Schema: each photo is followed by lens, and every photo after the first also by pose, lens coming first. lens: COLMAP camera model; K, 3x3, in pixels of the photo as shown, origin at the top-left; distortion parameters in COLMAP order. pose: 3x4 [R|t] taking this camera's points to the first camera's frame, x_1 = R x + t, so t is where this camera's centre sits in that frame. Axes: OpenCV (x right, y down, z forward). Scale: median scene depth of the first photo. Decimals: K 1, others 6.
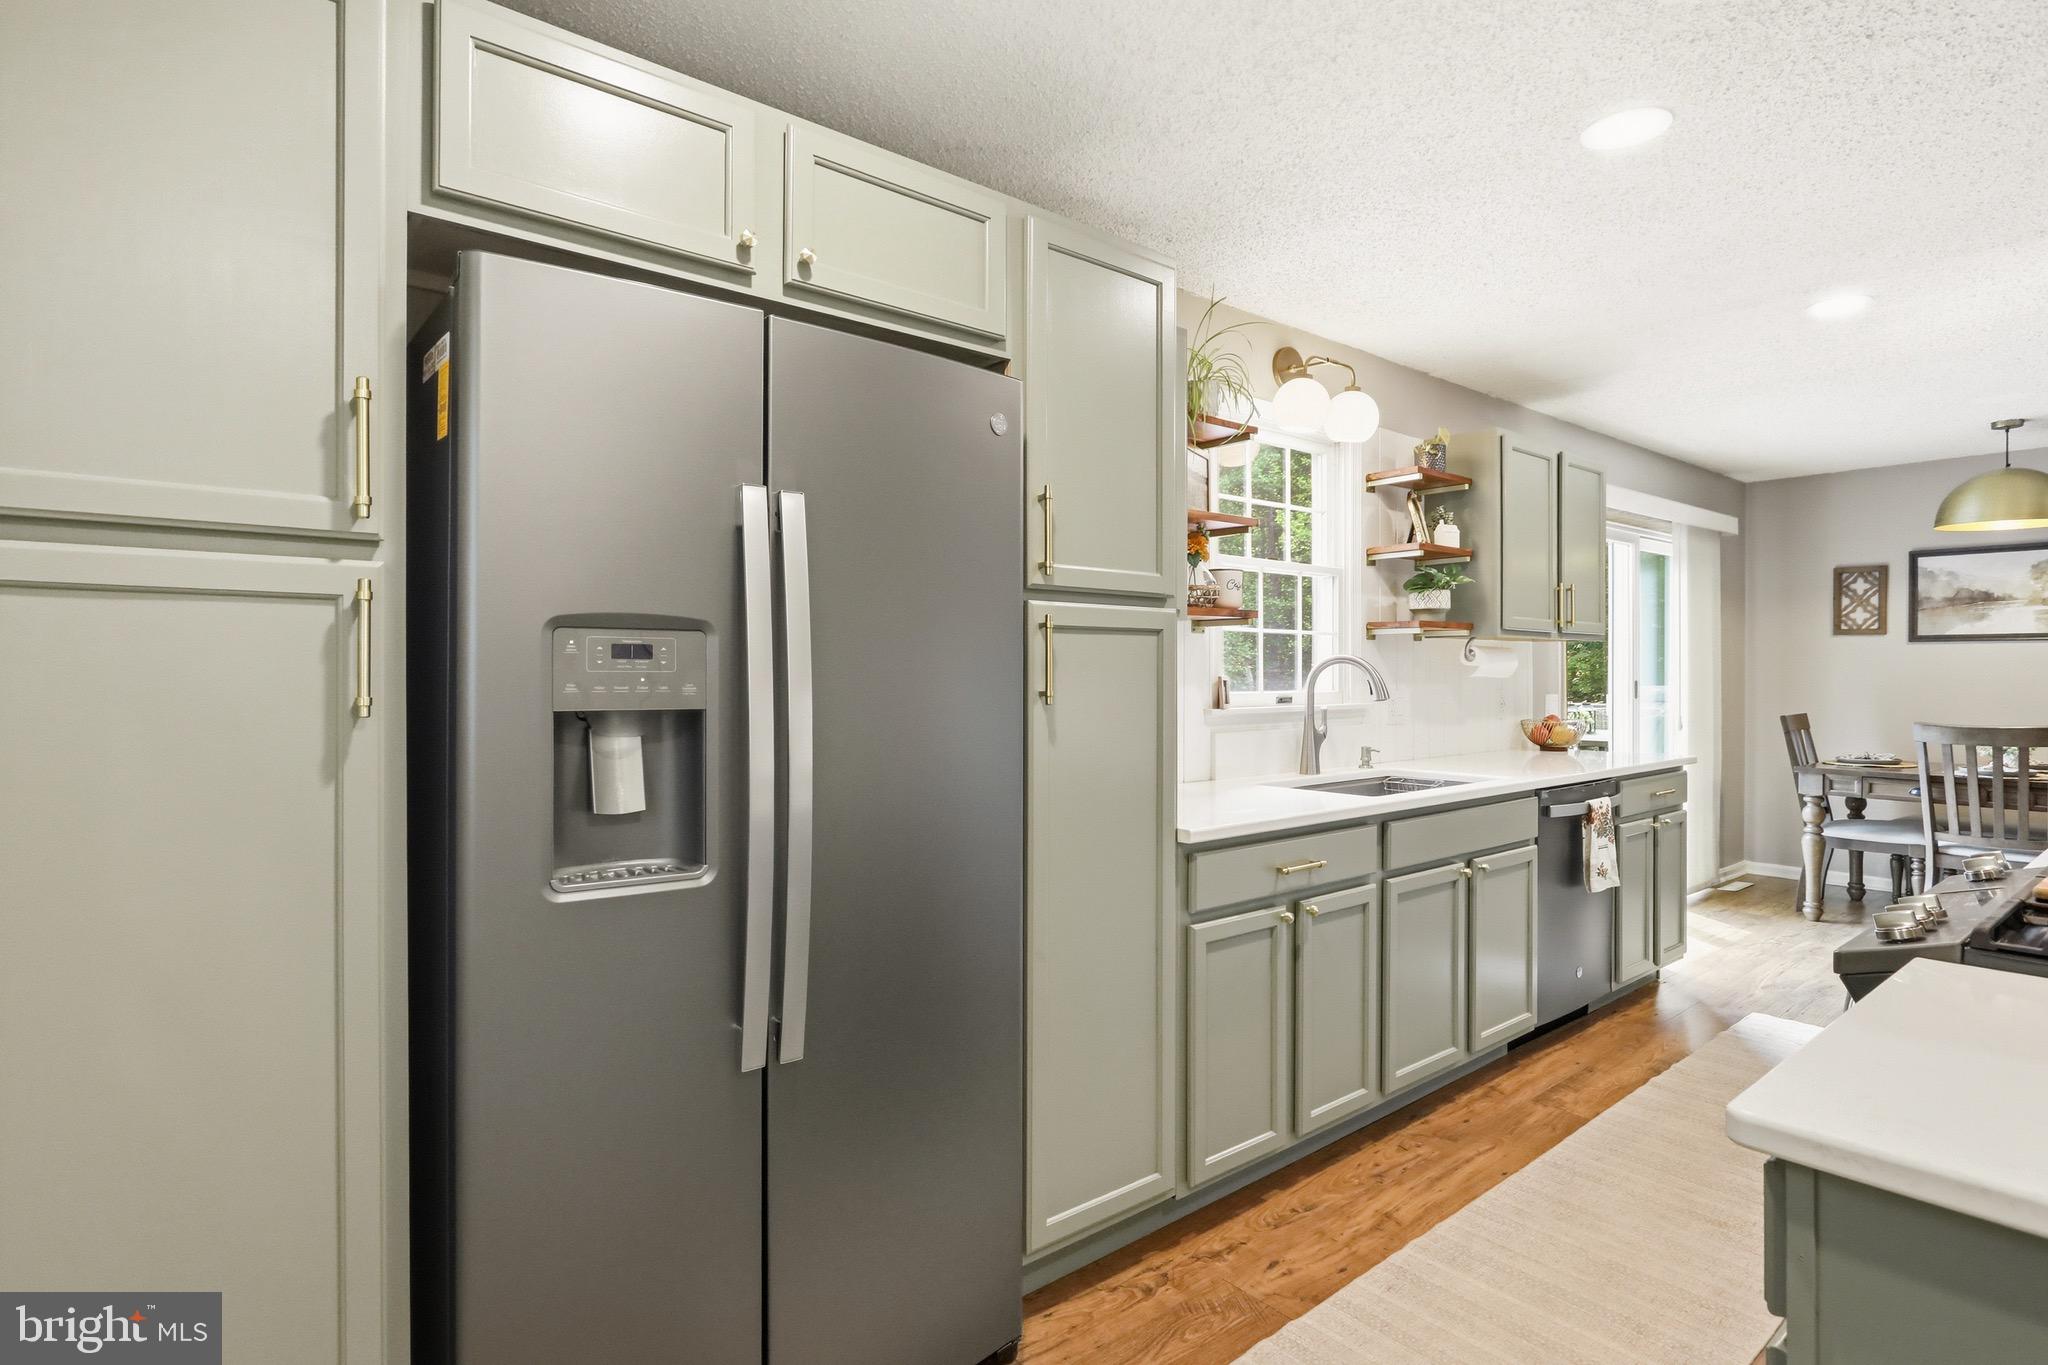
lens RADIAL K [[1048.3, 0, 1014.6], [0, 1048.3, 671.8], [0, 0, 1]] dist [-0.015088, 0.003627]
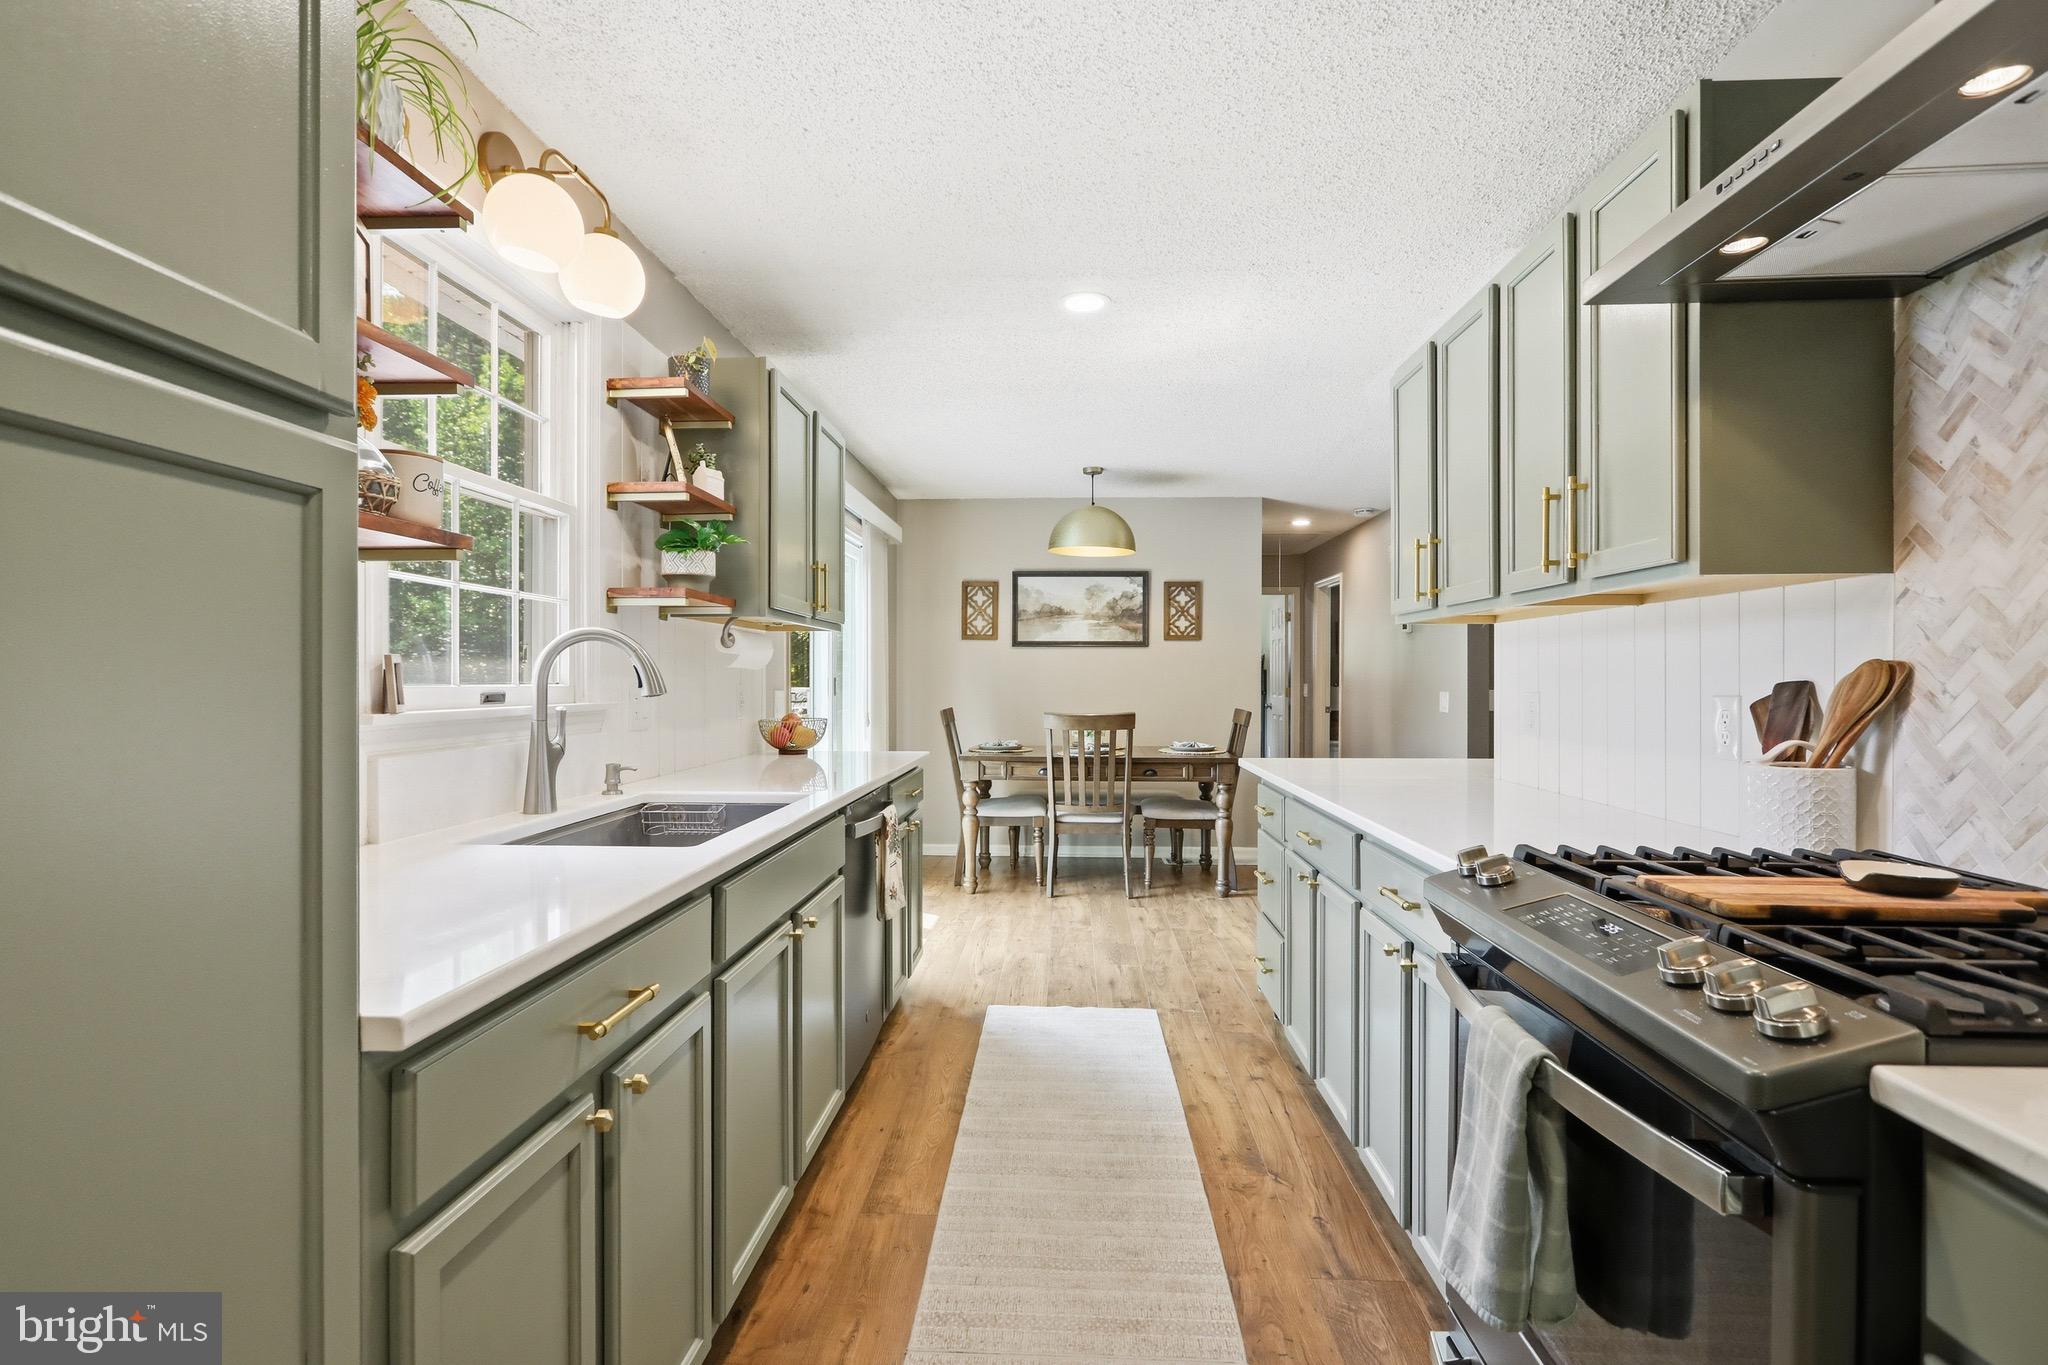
lens RADIAL K [[985.4, 0, 1023.4], [0, 985.4, 683.0], [0, 0, 1]] dist [-0.011303, 0.007415]
pose [[0.668294, -0.002375, 0.743894, 0.029040], [-0.000243, 0.999994, 0.003410, 0.014590], [-0.743898, -0.002460, 0.668289, 0.338323]]
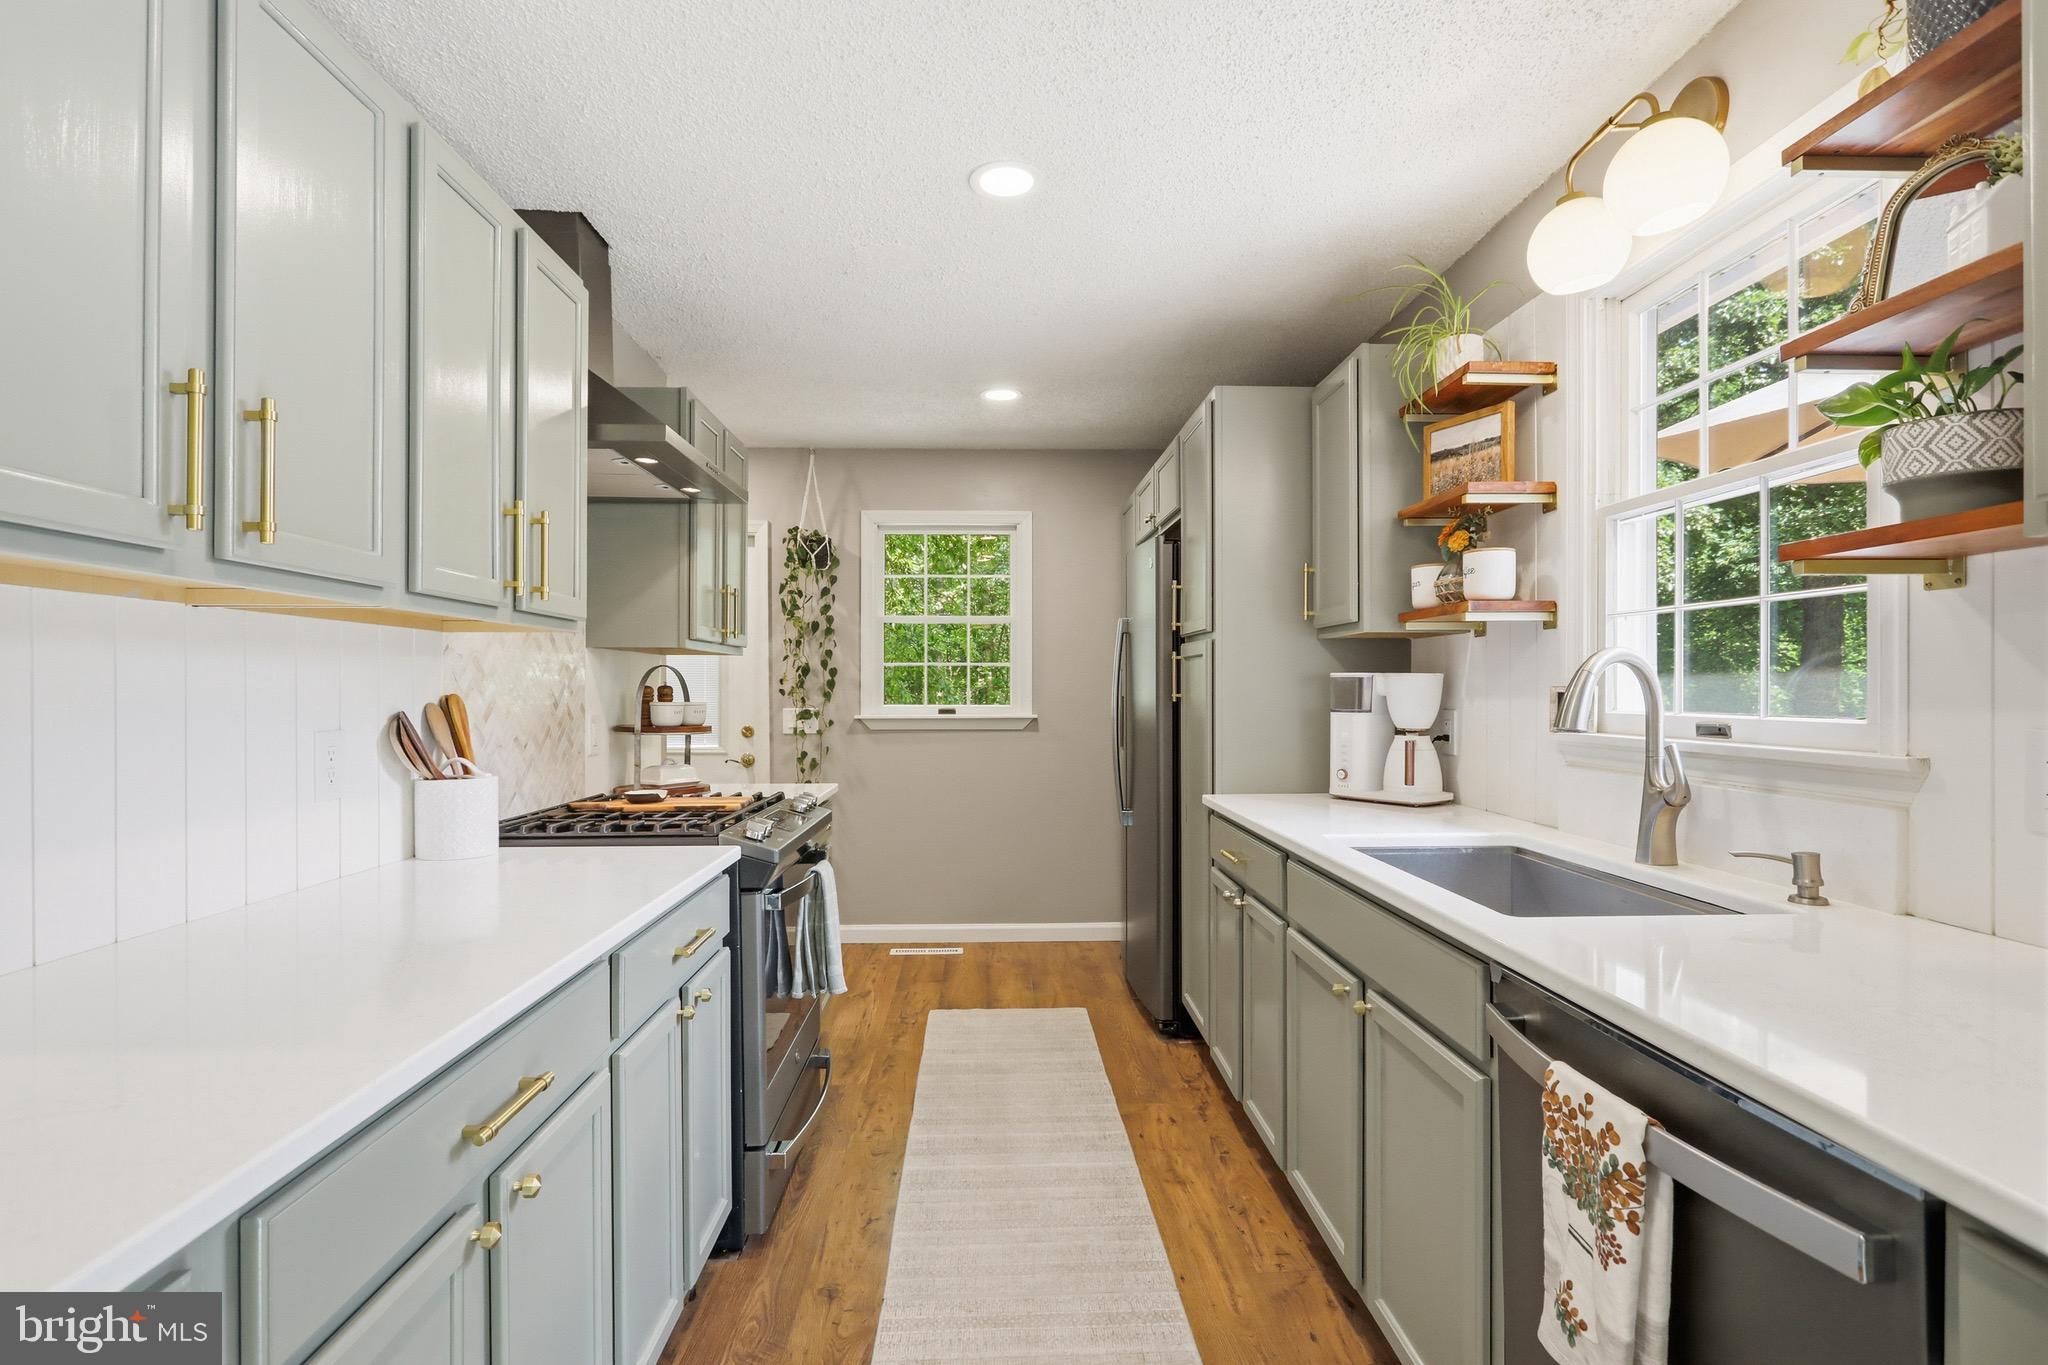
lens RADIAL K [[985.4, 0, 1007.7], [0, 985.4, 687.1], [0, 0, 1]] dist [-0.011303, 0.007415]
pose [[-0.610966, 0.003581, -0.791649, 0.803654], [0.003194, 0.999993, 0.002058, 0.001637], [0.791650, -0.001271, -0.610973, 0.933274]]
